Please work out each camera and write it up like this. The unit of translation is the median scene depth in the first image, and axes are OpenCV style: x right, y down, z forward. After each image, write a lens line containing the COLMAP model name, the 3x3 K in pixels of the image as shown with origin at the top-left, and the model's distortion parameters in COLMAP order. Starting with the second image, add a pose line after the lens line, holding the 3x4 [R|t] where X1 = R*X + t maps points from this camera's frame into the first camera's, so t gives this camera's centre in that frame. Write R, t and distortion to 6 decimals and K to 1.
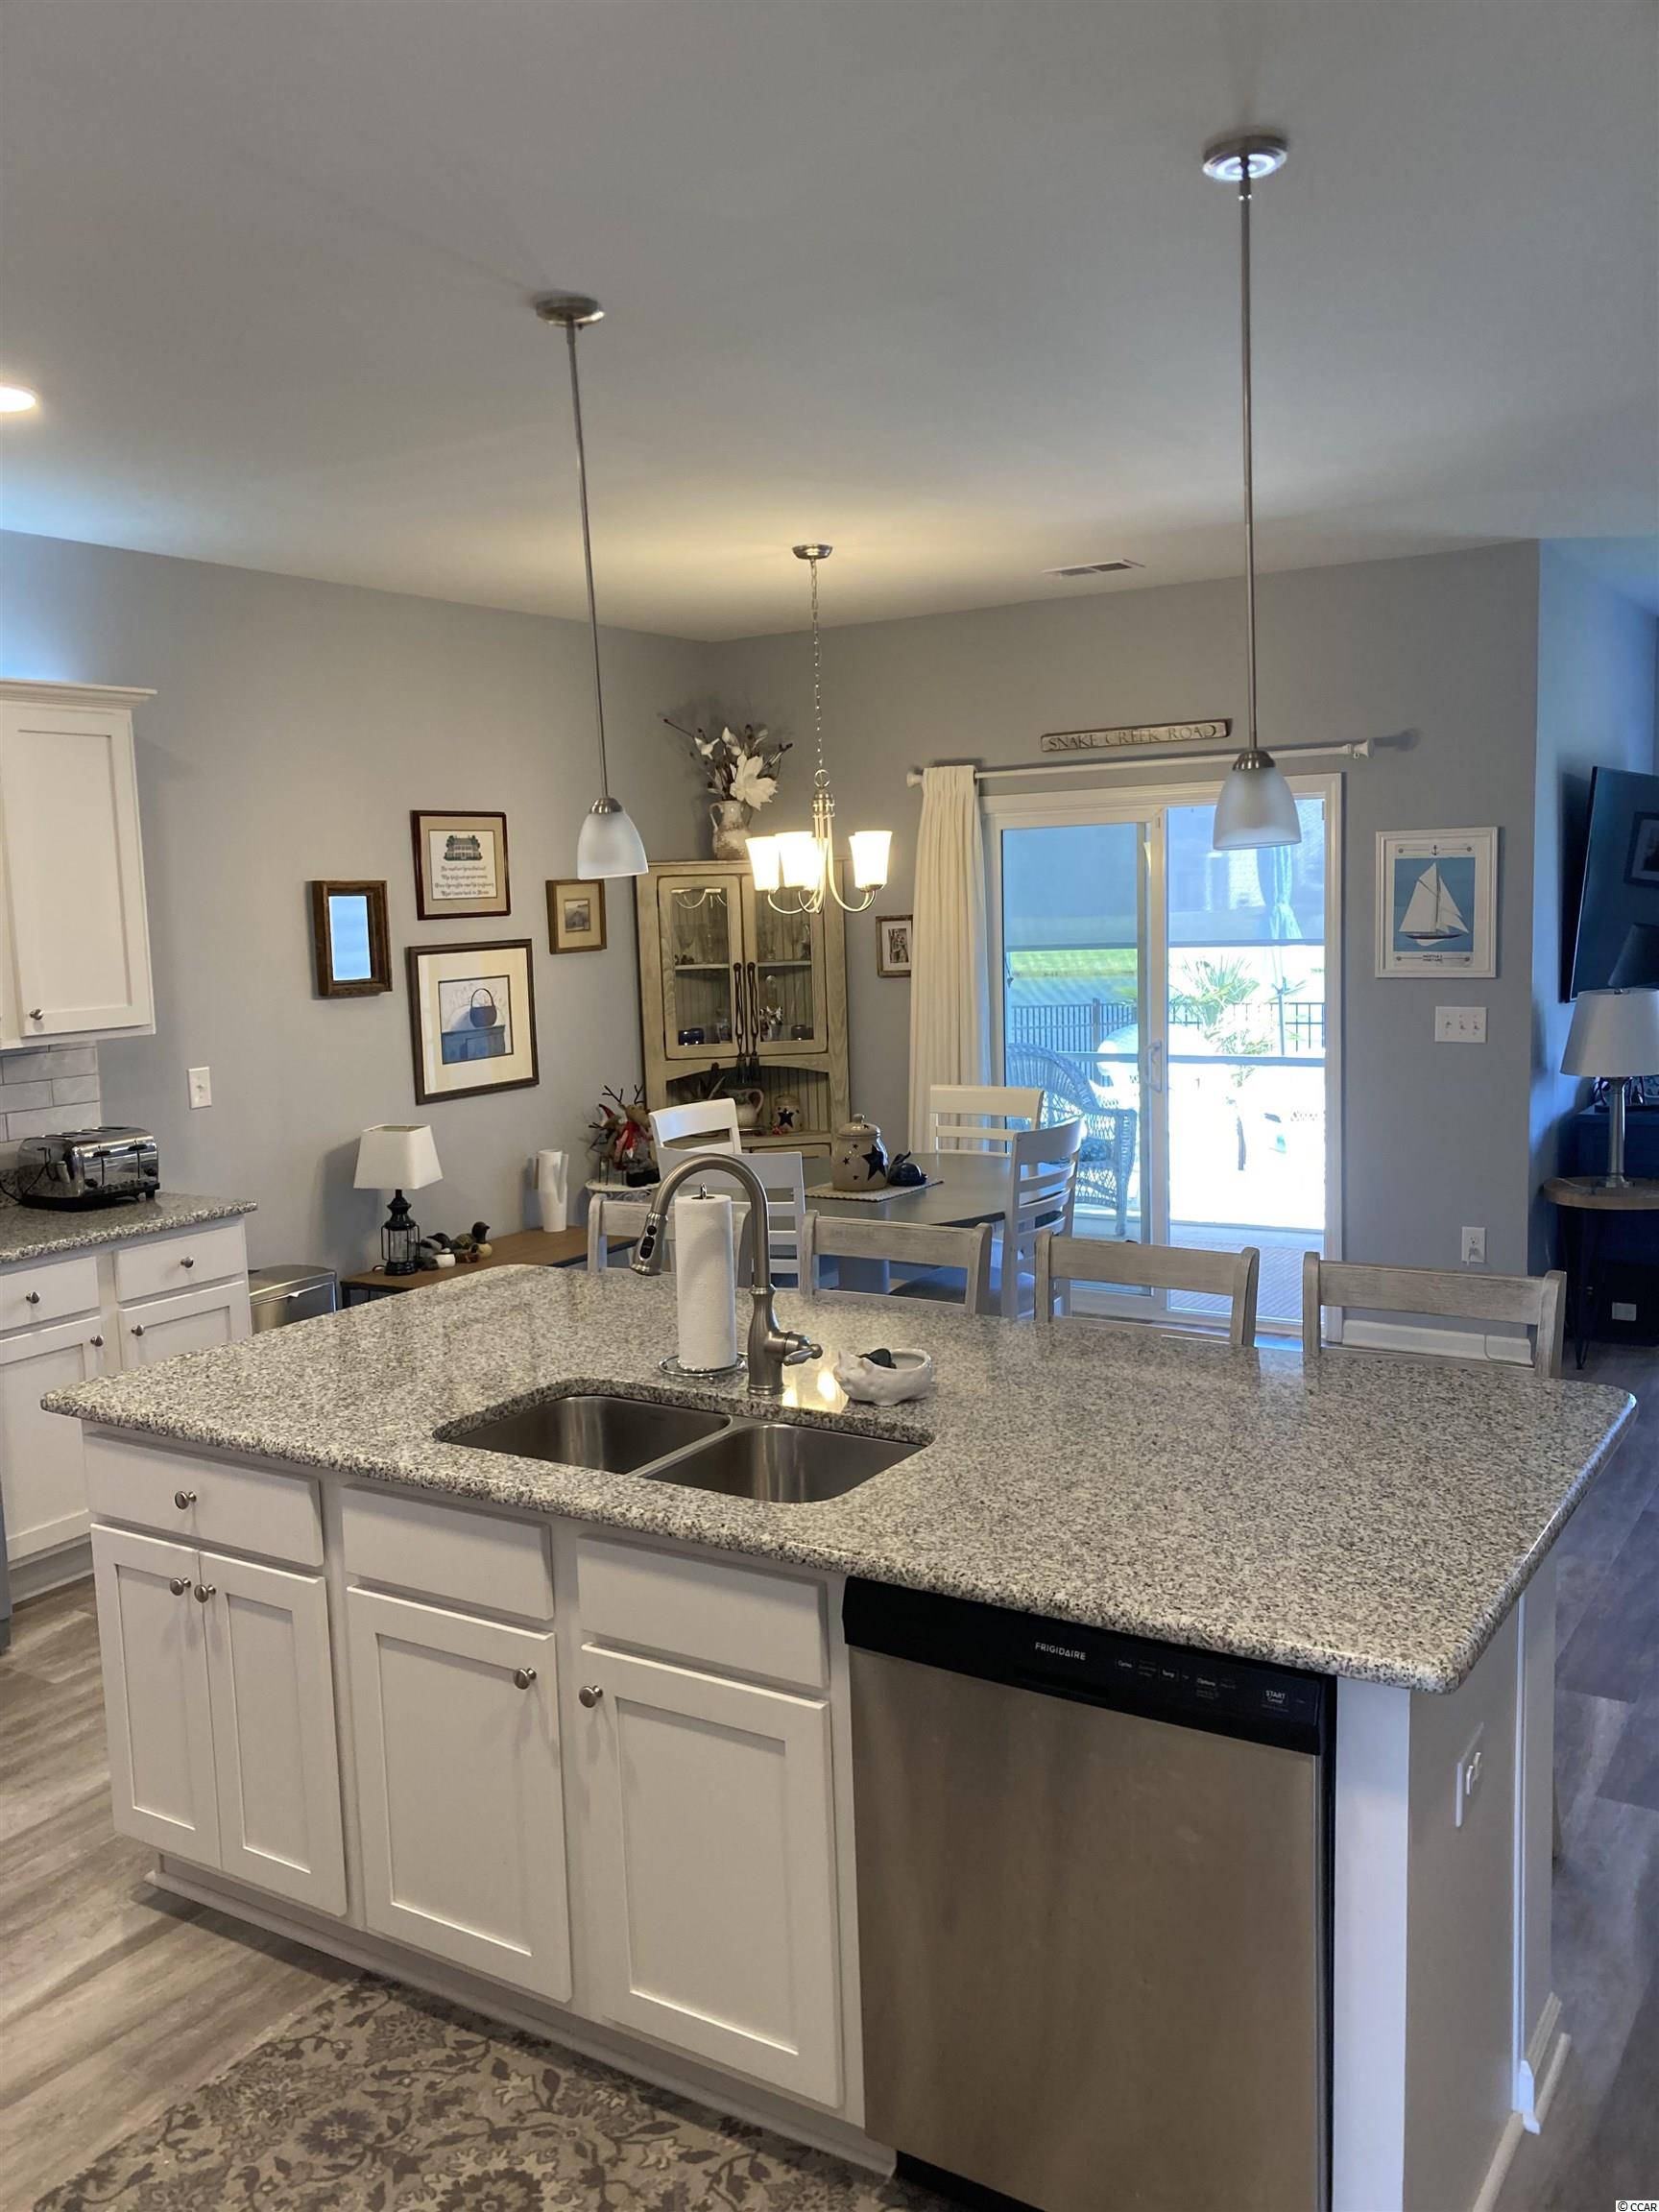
lens RADIAL K [[1831.8, 0, 811.0], [0, 1831.8, 1125.5], [0, 0, 1]] dist [0.027468, -0.023995]
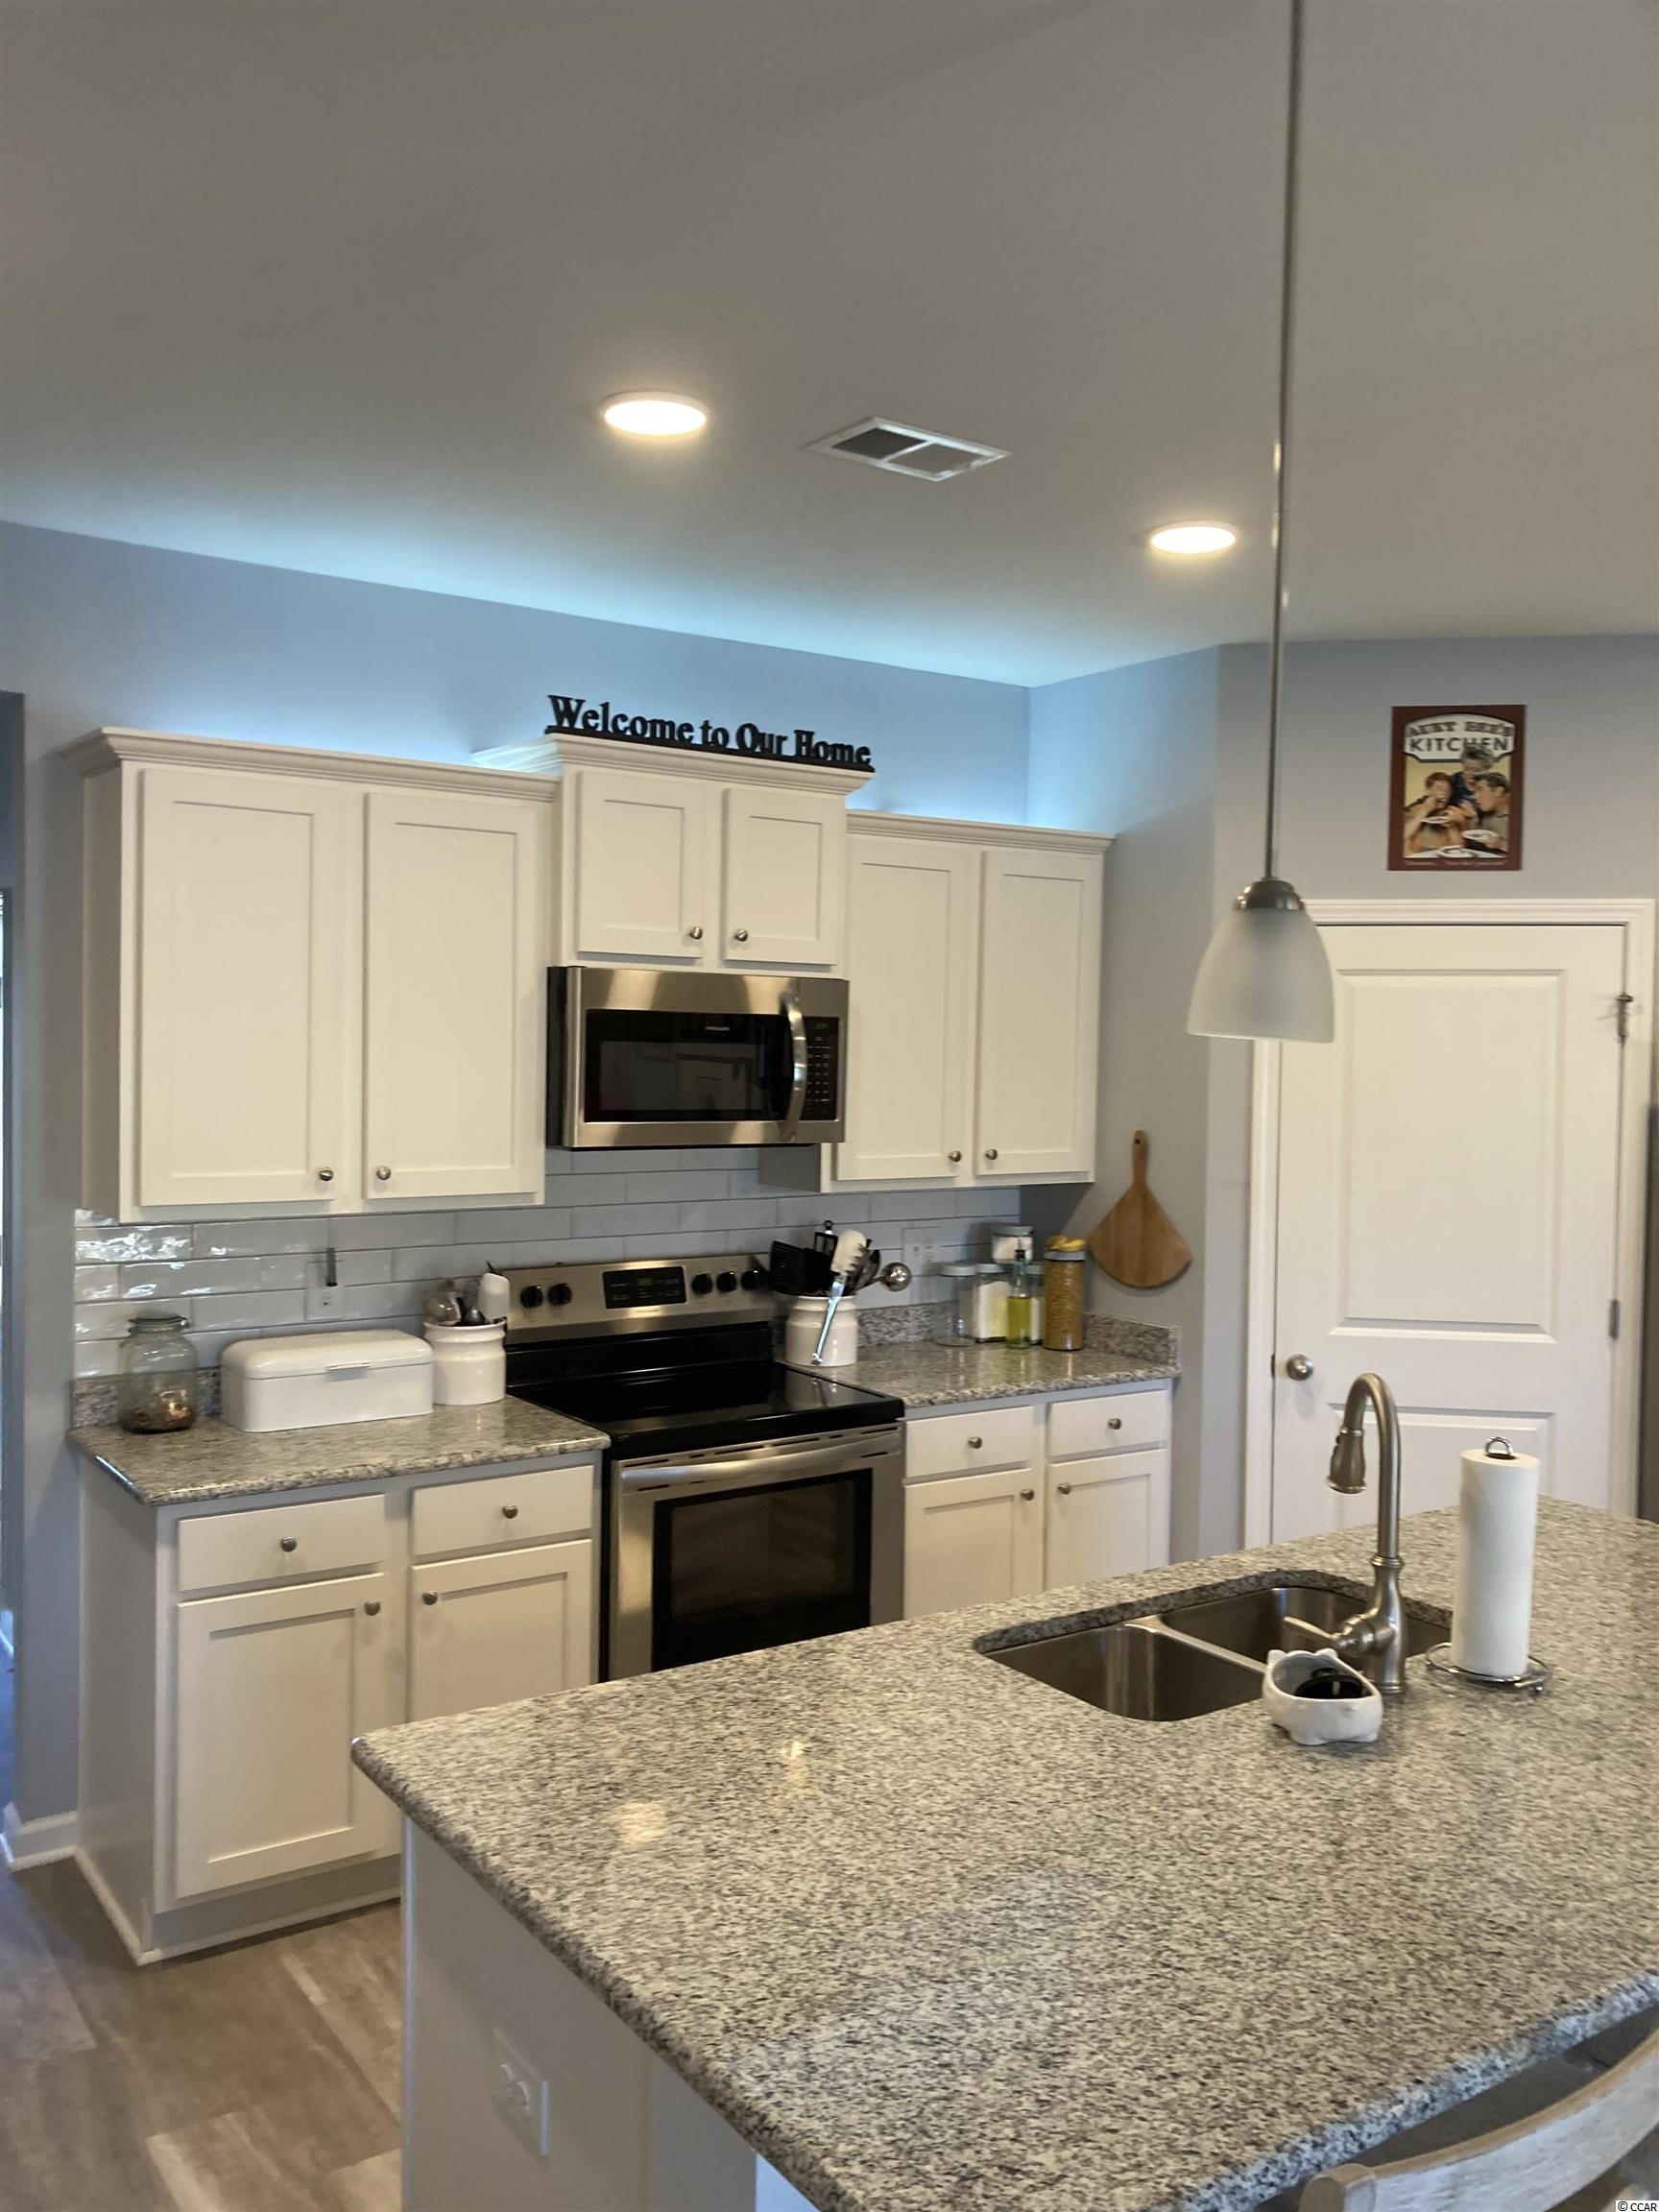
lens RADIAL K [[1831.8, 0, 799.3], [0, 1831.8, 1104.6], [0, 0, 1]] dist [0.027468, -0.023995]
pose [[-0.396325, 0.060978, -0.916083, 0.853132], [-0.121075, 0.985607, 0.117986, -0.183475], [0.910092, 0.157675, -0.383237, 1.089724]]
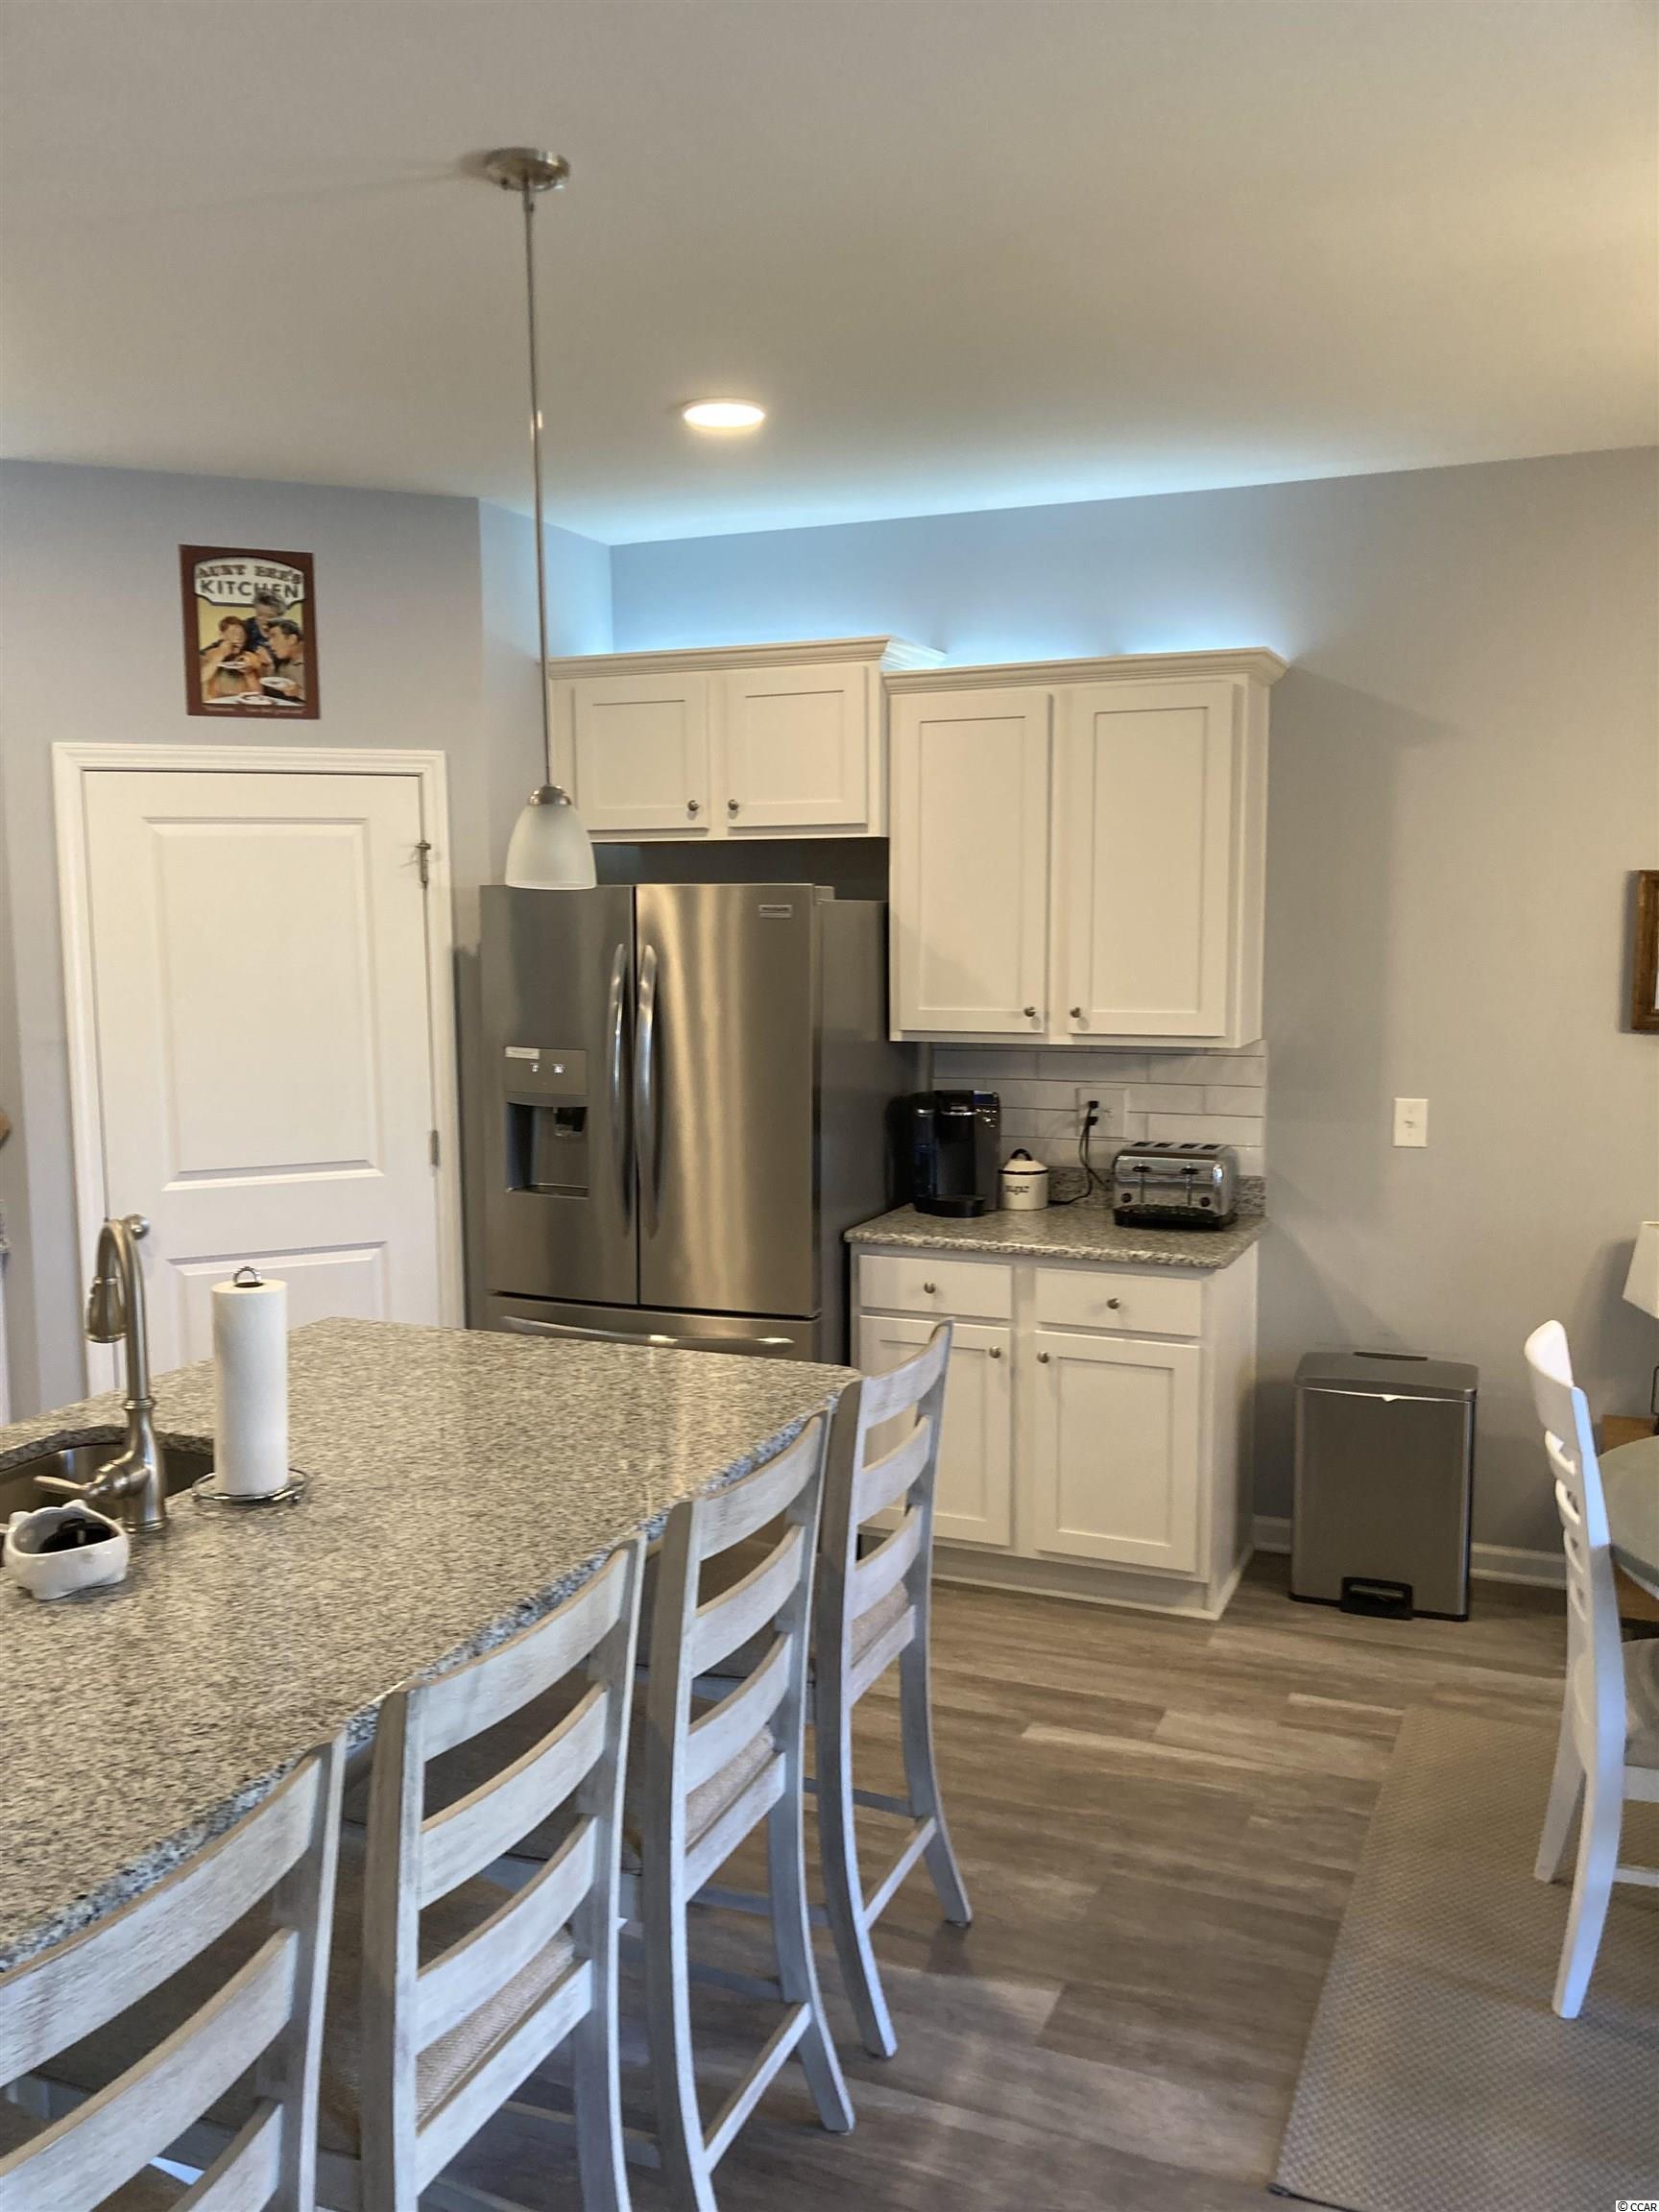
lens RADIAL K [[1831.8, 0, 806.4], [0, 1831.8, 1121.2], [0, 0, 1]] dist [0.027468, -0.023995]
pose [[0.161289, 0.147461, -0.975828, 0.839446], [-0.125632, 0.983798, 0.127900, -0.183808], [0.978878, 0.101967, 0.177202, 1.183875]]
